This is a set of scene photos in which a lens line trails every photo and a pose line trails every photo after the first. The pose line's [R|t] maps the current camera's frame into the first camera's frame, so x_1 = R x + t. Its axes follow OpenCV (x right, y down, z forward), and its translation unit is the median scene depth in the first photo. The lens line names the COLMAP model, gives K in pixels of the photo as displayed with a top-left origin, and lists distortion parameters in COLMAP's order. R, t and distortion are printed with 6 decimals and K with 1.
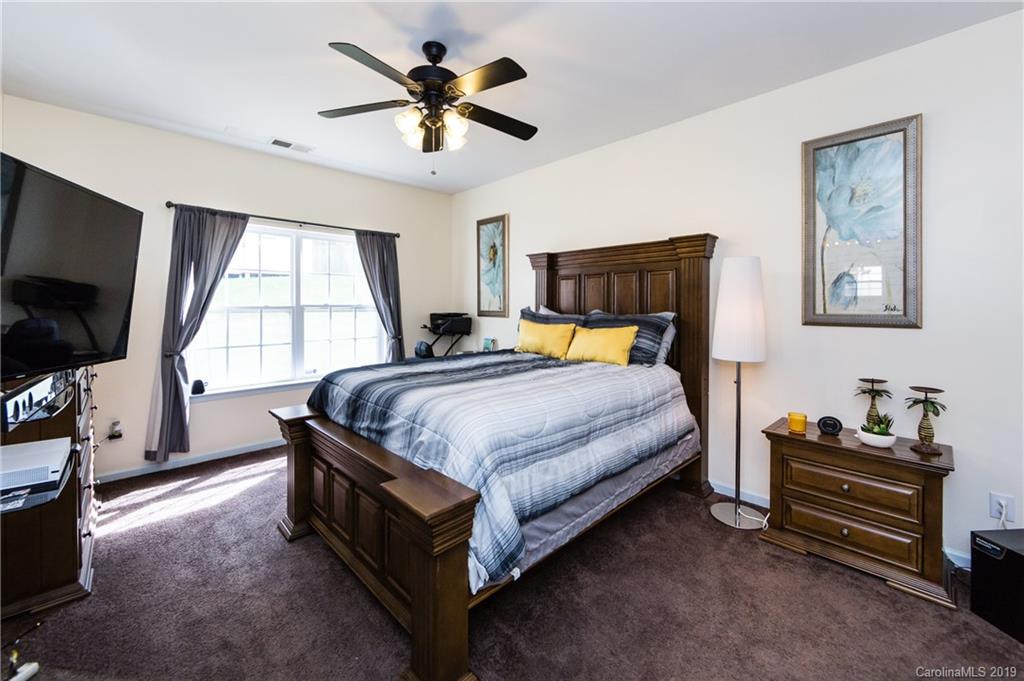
lens RADIAL K [[403.1, 0, 515.8], [0, 403.1, 304.4], [0, 0, 1]] dist [-0.007741, -0.000320]
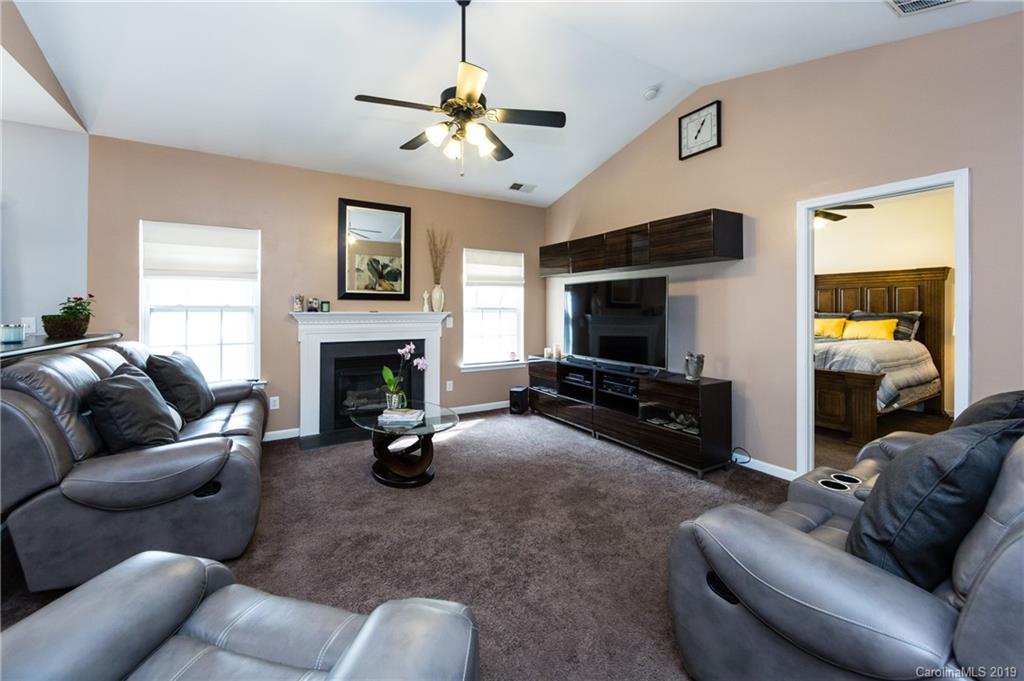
lens RADIAL K [[403.1, 0, 517.8], [0, 403.1, 306.1], [0, 0, 1]] dist [-0.007741, -0.000320]
pose [[0.974661, 0.002494, -0.223671, -0.833303], [-0.002781, 0.999996, -0.000968, 0.002560], [0.223668, 0.001566, 0.974664, -0.973002]]
